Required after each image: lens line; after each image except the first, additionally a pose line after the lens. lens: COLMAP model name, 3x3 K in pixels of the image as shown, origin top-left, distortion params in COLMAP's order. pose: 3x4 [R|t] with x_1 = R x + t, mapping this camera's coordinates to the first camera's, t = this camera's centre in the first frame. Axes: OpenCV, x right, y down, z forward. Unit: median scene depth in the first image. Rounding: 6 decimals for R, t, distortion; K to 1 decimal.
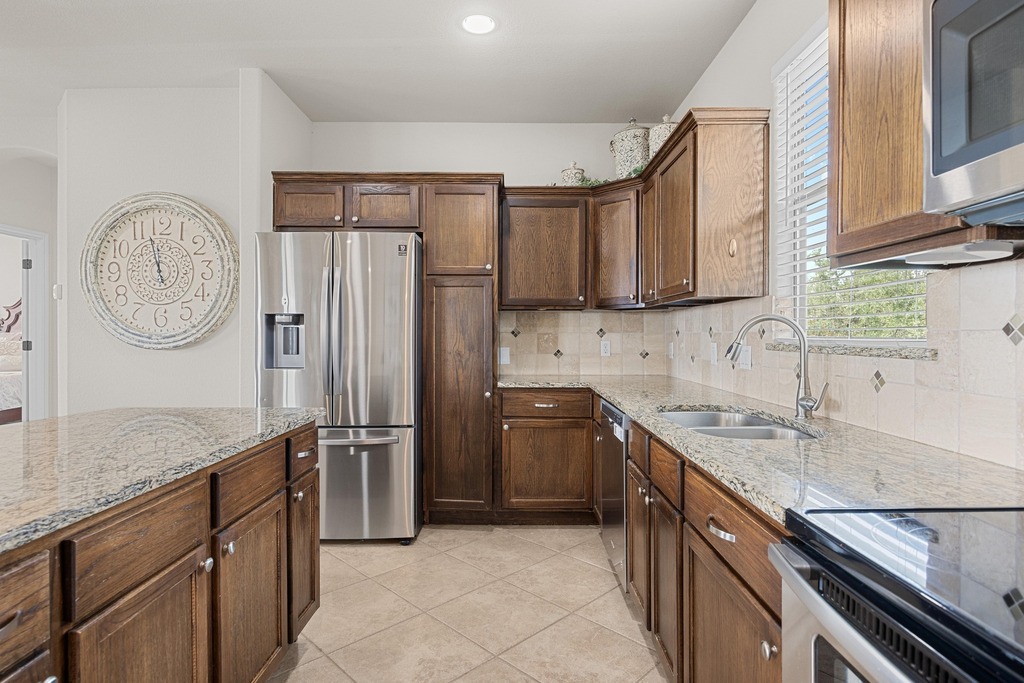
lens RADIAL K [[536.7, 0, 512.0], [0, 536.7, 341.5], [0, 0, 1]] dist [-0.000640, -0.000114]
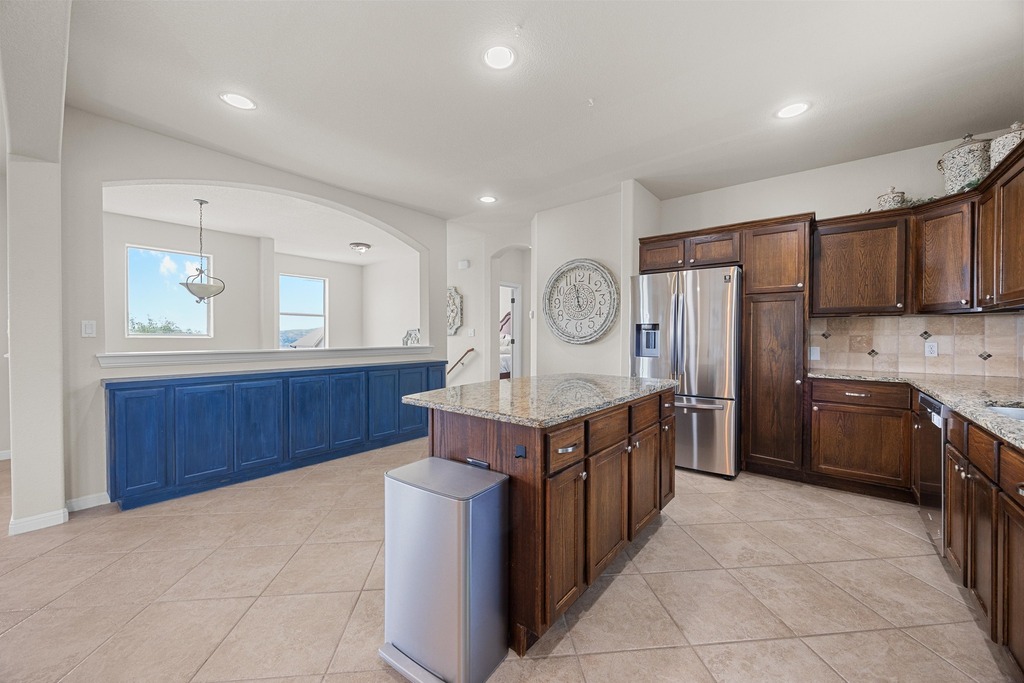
lens RADIAL K [[383.0, 0, 513.0], [0, 383.0, 339.3], [0, 0, 1]] dist [-0.005324, -0.000141]
pose [[0.775131, 0.007205, -0.631759, 0.003218], [-0.009924, 0.999950, -0.000773, 0.001543], [0.631723, 0.006869, 0.775164, -0.169114]]
